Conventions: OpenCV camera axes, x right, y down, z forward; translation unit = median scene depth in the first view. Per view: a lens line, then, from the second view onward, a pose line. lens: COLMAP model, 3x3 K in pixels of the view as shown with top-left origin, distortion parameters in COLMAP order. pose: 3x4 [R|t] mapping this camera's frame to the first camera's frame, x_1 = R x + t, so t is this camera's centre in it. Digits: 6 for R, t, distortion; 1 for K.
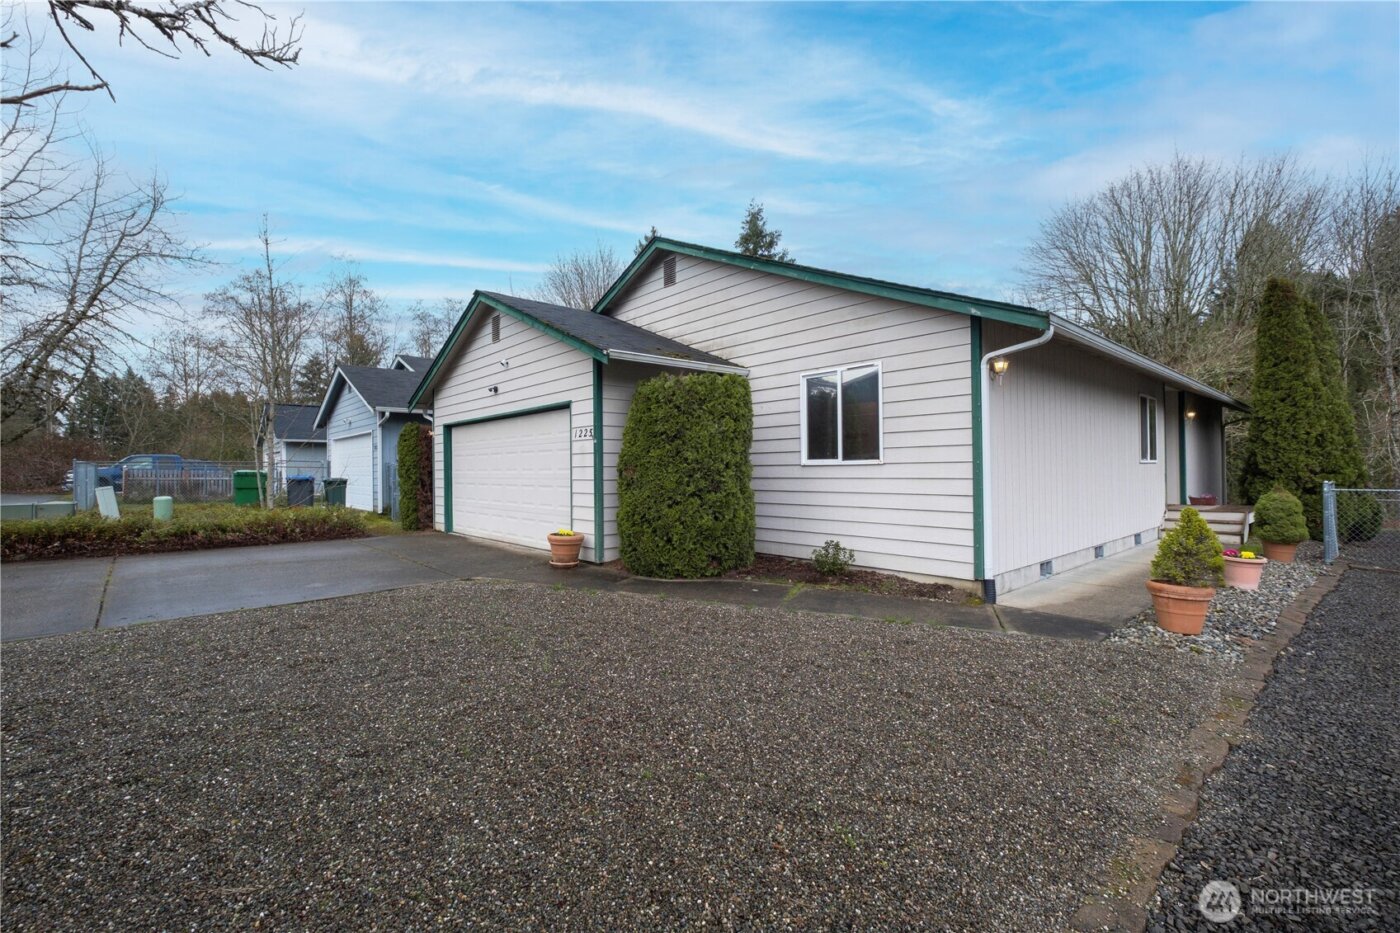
lens RADIAL K [[607.3, 0, 698.6], [0, 607.3, 462.7], [0, 0, 1]] dist [0.002100, -0.005640]
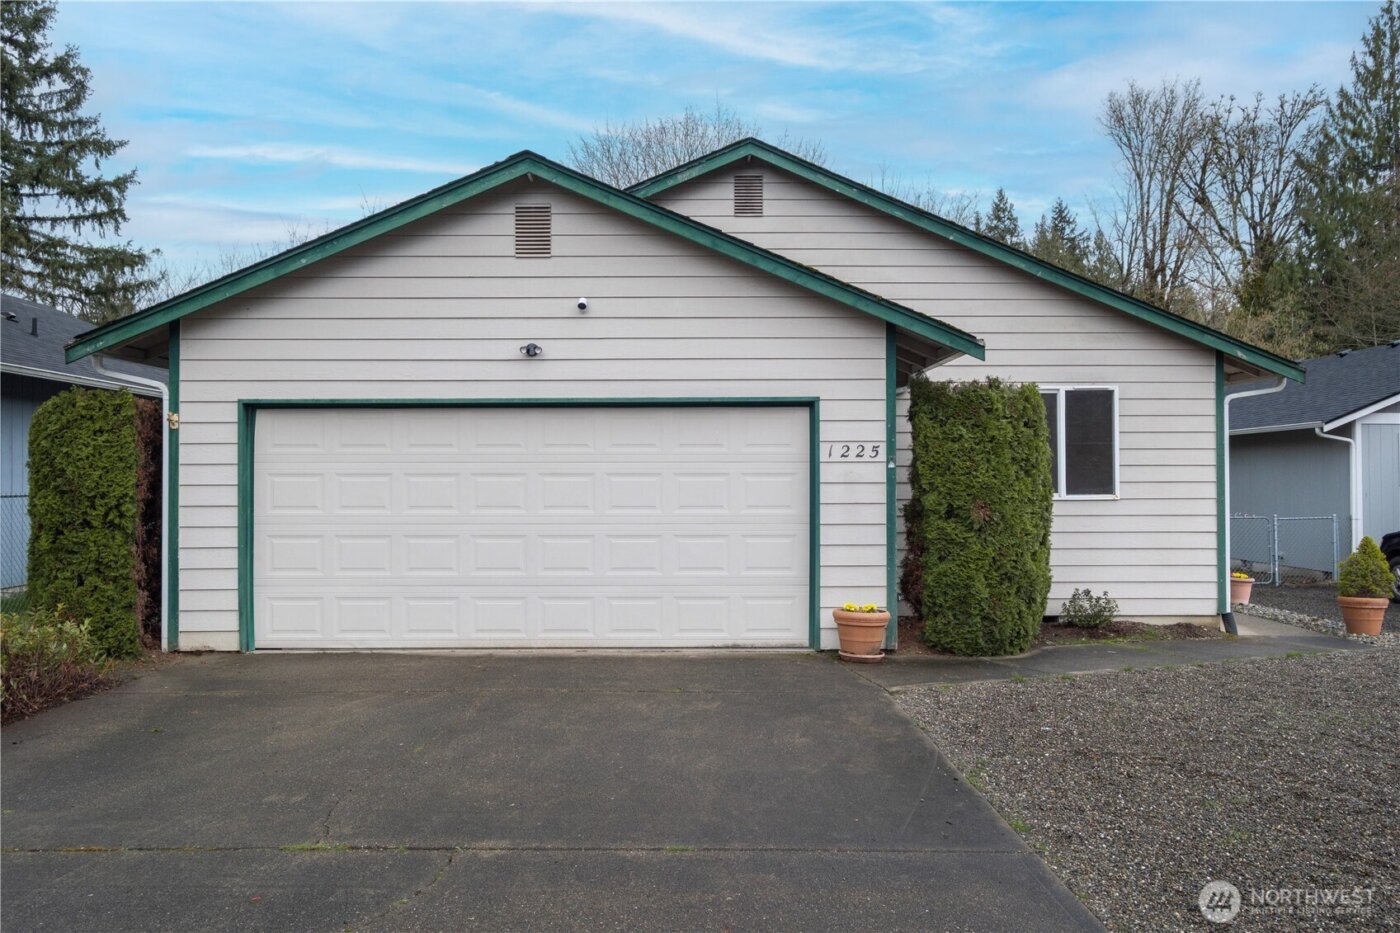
lens RADIAL K [[1038.3, 0, 729.4], [0, 1038.3, 465.5], [0, 0, 1]] dist [0.003119, -0.006691]
pose [[0.647899, 0.022557, 0.761392, -1.126803], [-0.012082, 0.999740, -0.019338, -0.010921], [-0.761631, 0.003330, 0.648003, 0.394399]]
